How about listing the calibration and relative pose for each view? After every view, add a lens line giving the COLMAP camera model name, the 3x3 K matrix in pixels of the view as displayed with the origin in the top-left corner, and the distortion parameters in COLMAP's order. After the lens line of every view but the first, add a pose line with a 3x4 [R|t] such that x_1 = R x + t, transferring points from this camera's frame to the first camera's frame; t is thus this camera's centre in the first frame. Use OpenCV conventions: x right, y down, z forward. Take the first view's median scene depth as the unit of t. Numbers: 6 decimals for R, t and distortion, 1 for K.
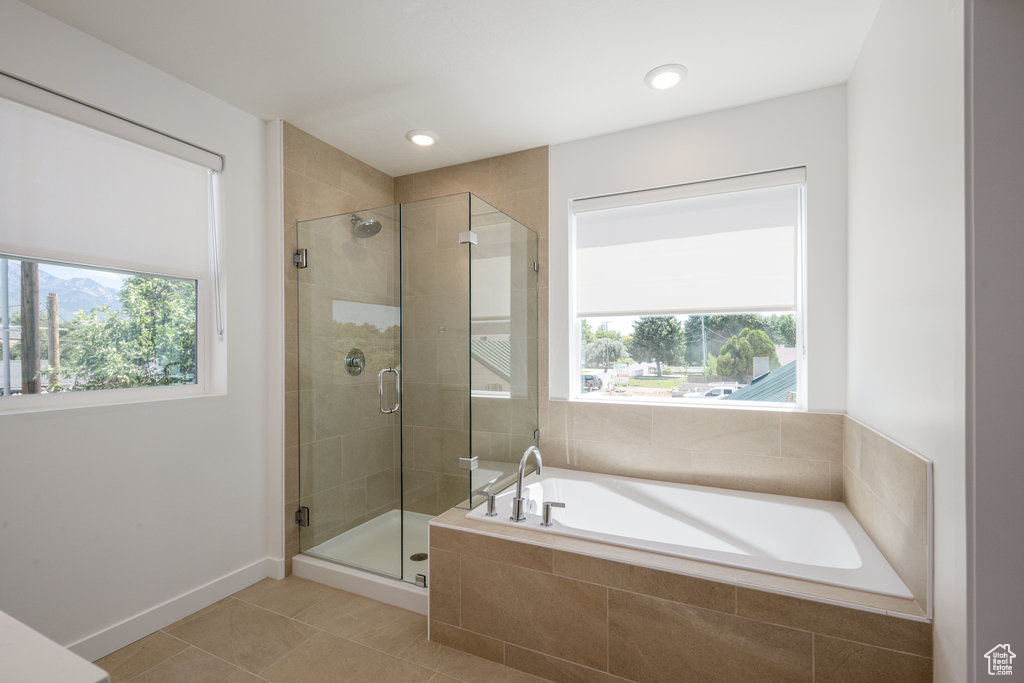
lens RADIAL K [[447.7, 0, 515.0], [0, 447.7, 347.1], [0, 0, 1]] dist [-0.002523, -0.001027]
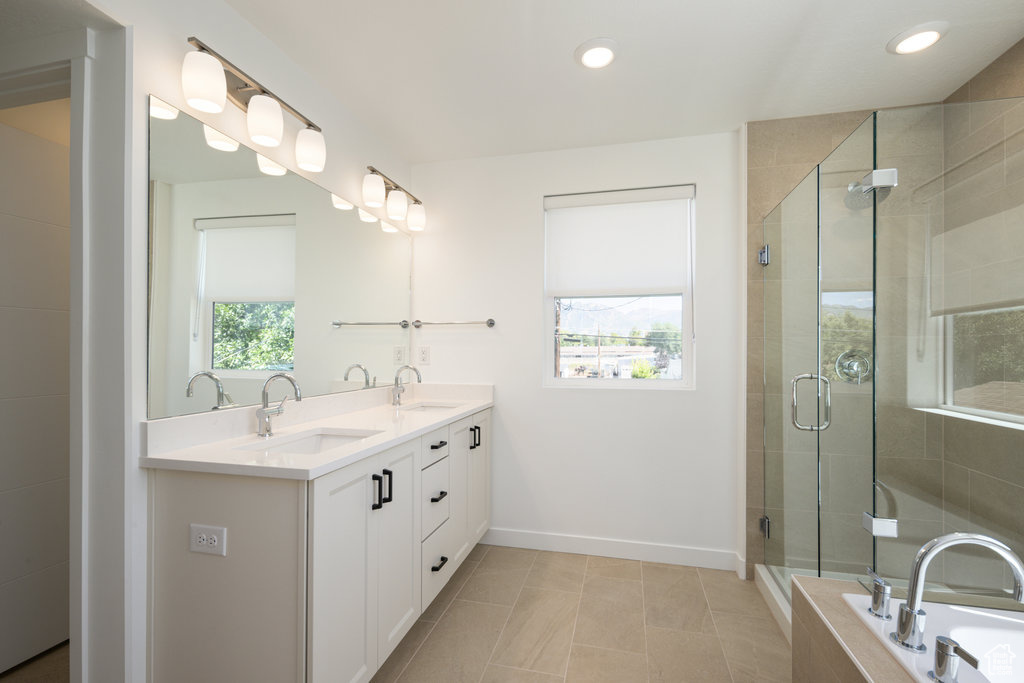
lens RADIAL K [[447.7, 0, 516.5], [0, 447.7, 347.8], [0, 0, 1]] dist [-0.002523, -0.001027]
pose [[0.199703, -0.008454, -0.979820, 0.359386], [0.003490, 0.999963, -0.007916, 0.004573], [0.979850, -0.001839, 0.199725, 0.296277]]
